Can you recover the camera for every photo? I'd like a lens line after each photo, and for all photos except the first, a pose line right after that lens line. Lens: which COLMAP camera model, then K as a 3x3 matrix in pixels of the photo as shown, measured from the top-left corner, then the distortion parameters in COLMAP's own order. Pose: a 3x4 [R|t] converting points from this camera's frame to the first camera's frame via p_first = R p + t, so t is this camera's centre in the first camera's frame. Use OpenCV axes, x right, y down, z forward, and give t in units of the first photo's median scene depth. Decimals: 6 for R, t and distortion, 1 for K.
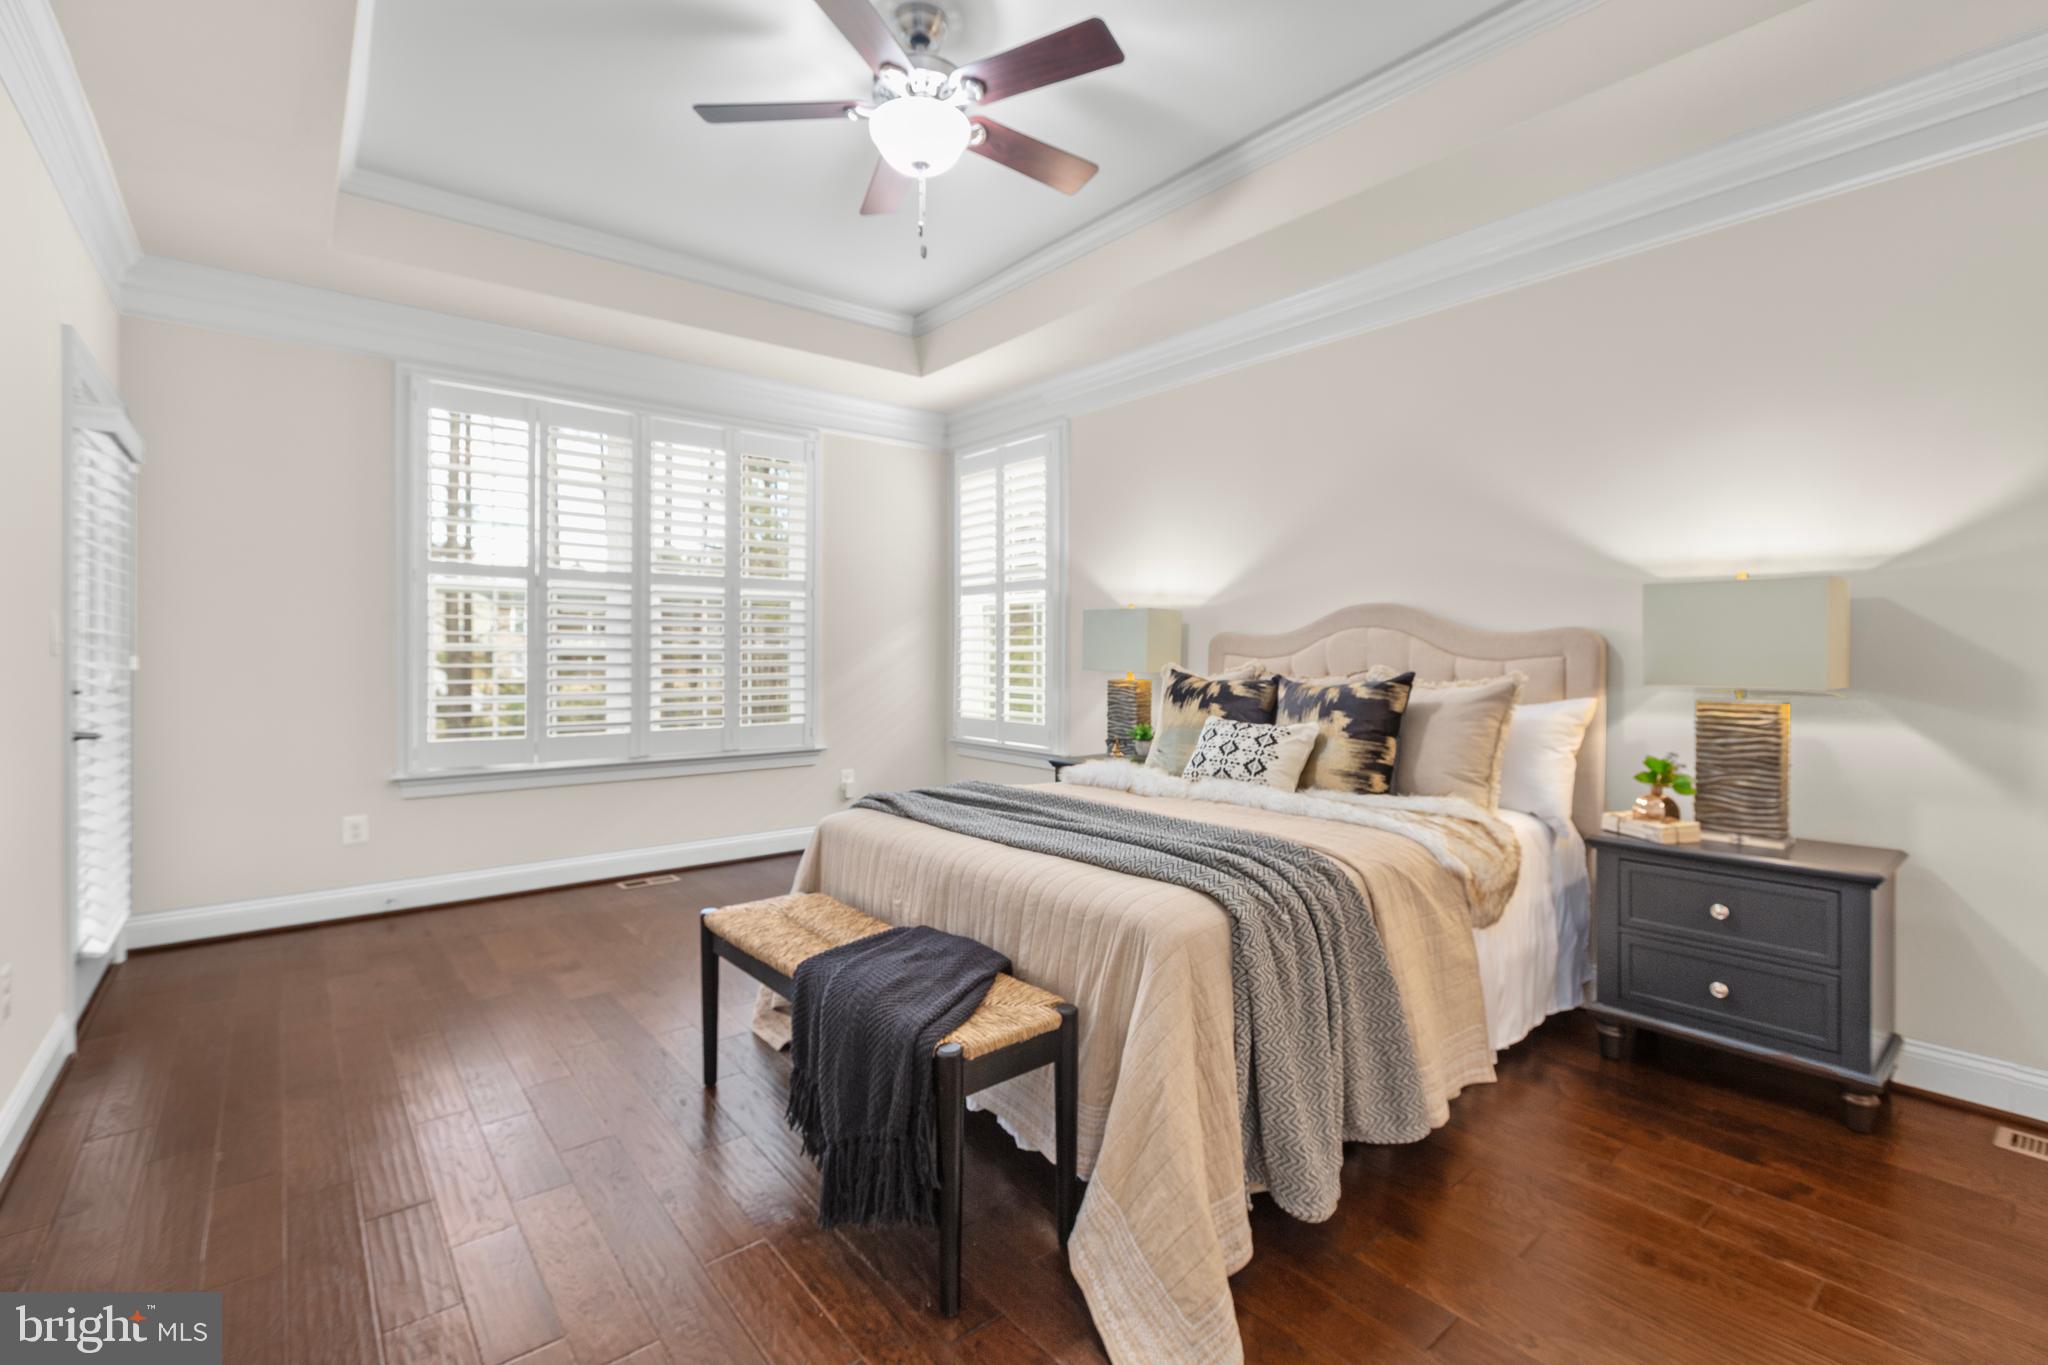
lens RADIAL K [[903.8, 0, 1024.0], [0, 903.8, 682.5], [0, 0, 1]] dist [0.000132, 0.000506]
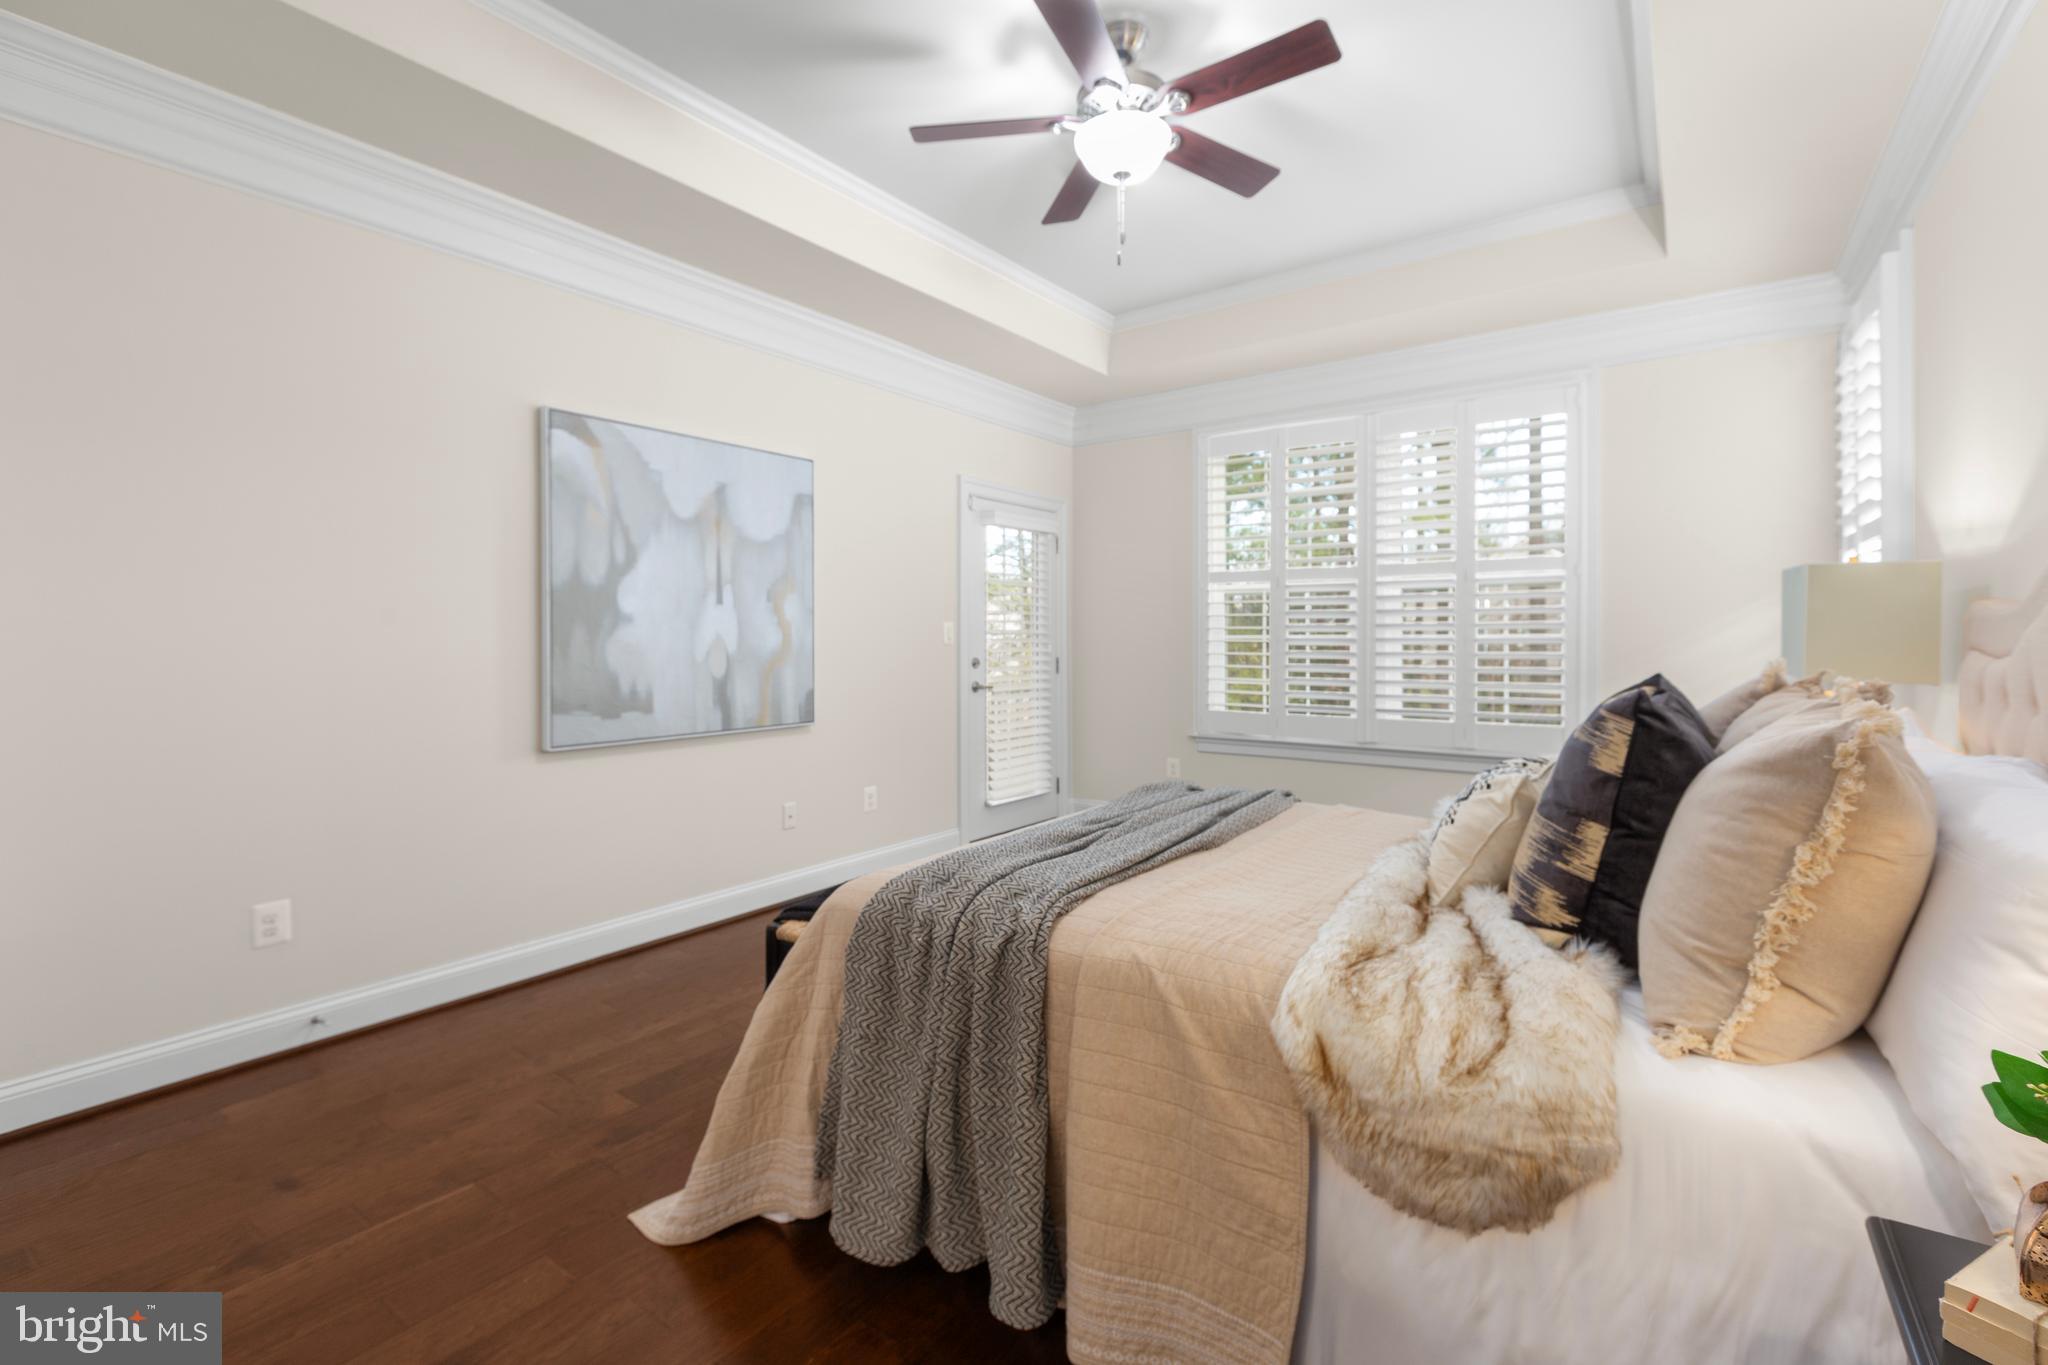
lens RADIAL K [[903.8, 0, 1024.0], [0, 903.8, 682.5], [0, 0, 1]] dist [0.000132, 0.000506]
pose [[0.250225, 0.040601, -0.967336, 0.575197], [-0.027487, 0.999016, 0.034821, -0.016147], [0.967797, 0.017876, 0.251095, 0.422164]]
